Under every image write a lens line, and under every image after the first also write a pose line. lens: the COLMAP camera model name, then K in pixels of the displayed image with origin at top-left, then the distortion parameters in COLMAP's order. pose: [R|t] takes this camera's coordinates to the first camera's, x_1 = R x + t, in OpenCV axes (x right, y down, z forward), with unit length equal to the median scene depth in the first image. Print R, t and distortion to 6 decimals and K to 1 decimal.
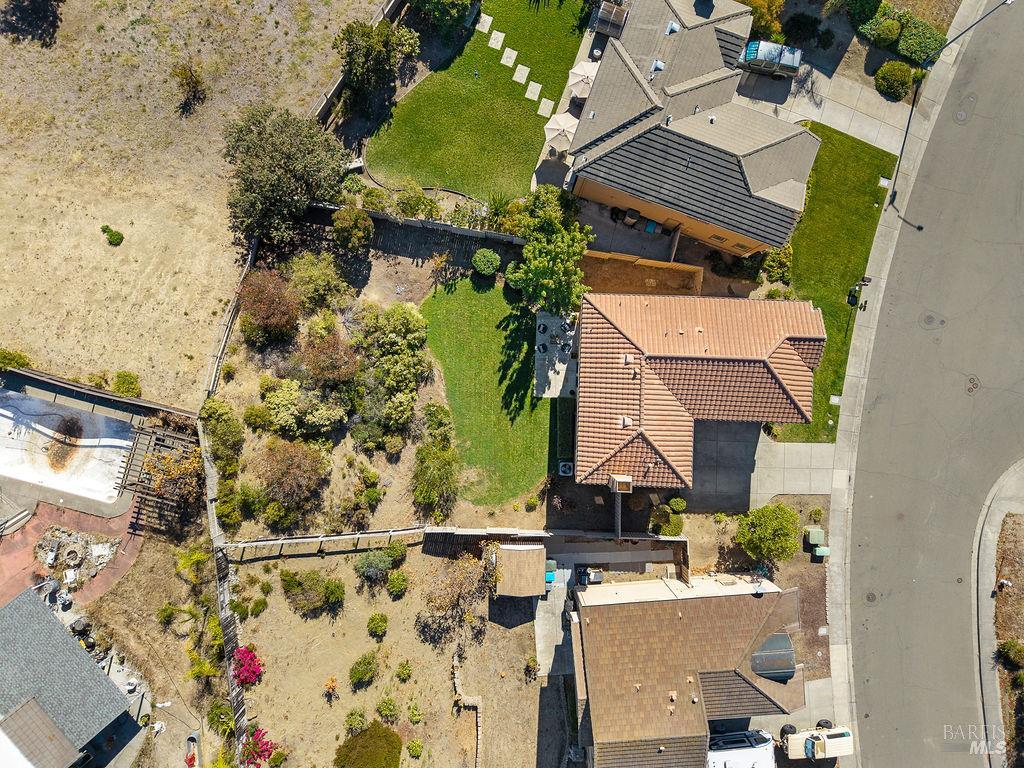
lens RADIAL K [[681.2, 0, 513.7], [0, 681.2, 382.4], [0, 0, 1]] dist [0.011912, -0.007824]
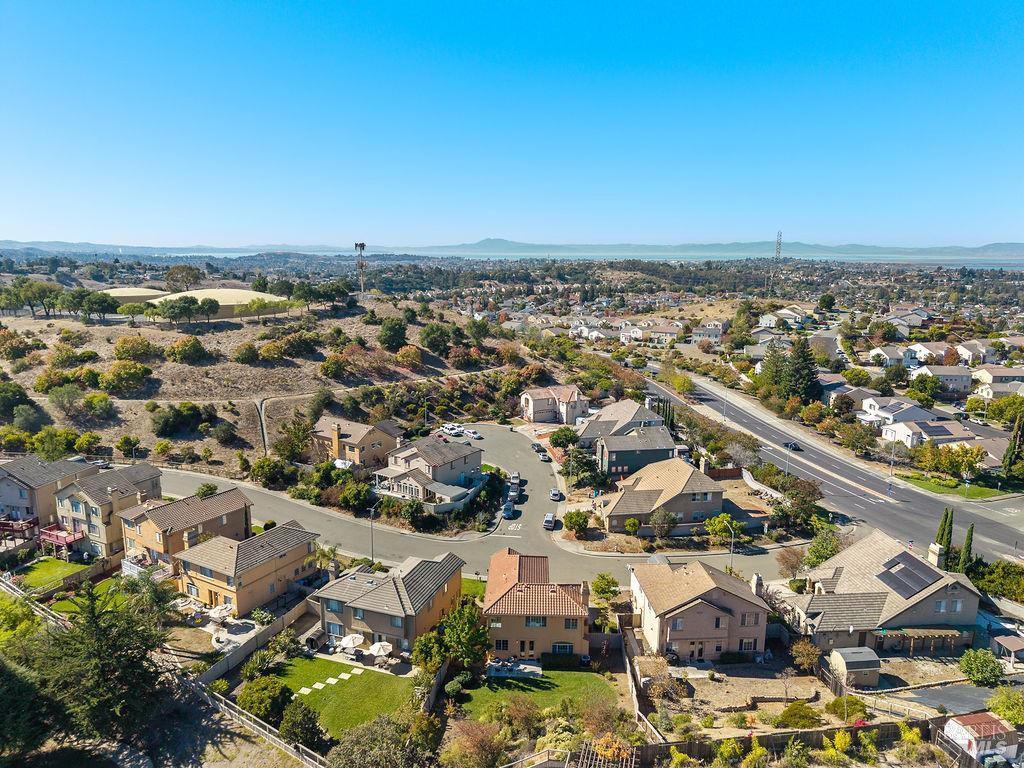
lens RADIAL K [[681.2, 0, 512.0], [0, 681.2, 384.0], [0, 0, 1]] dist [0.011912, -0.007824]
pose [[-0.001628, -0.227024, 0.973888, -1.324541], [0.999972, 0.006760, 0.003247, -0.054871], [-0.007320, 0.973866, 0.227007, -0.002887]]
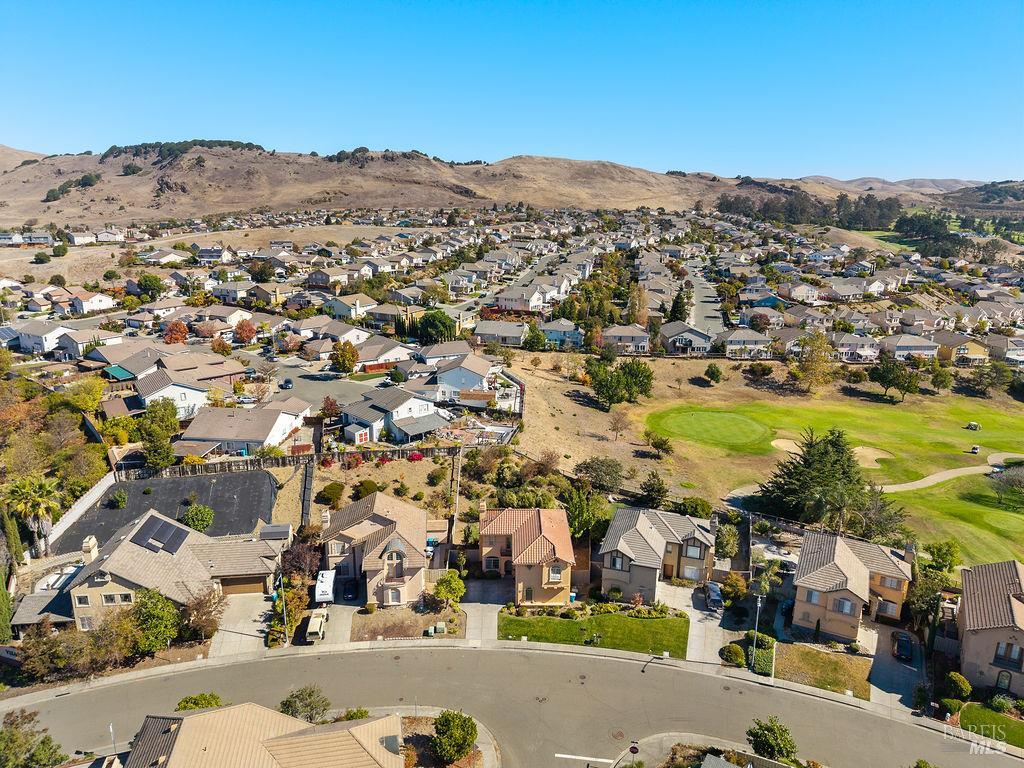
lens RADIAL K [[681.2, 0, 517.2], [0, 681.2, 380.7], [0, 0, 1]] dist [0.011912, -0.007824]
pose [[0.046850, 0.246932, -0.967900, 1.919831], [-0.998895, 0.007993, -0.046311, 0.114991], [-0.003699, 0.969000, 0.247034, 0.018783]]
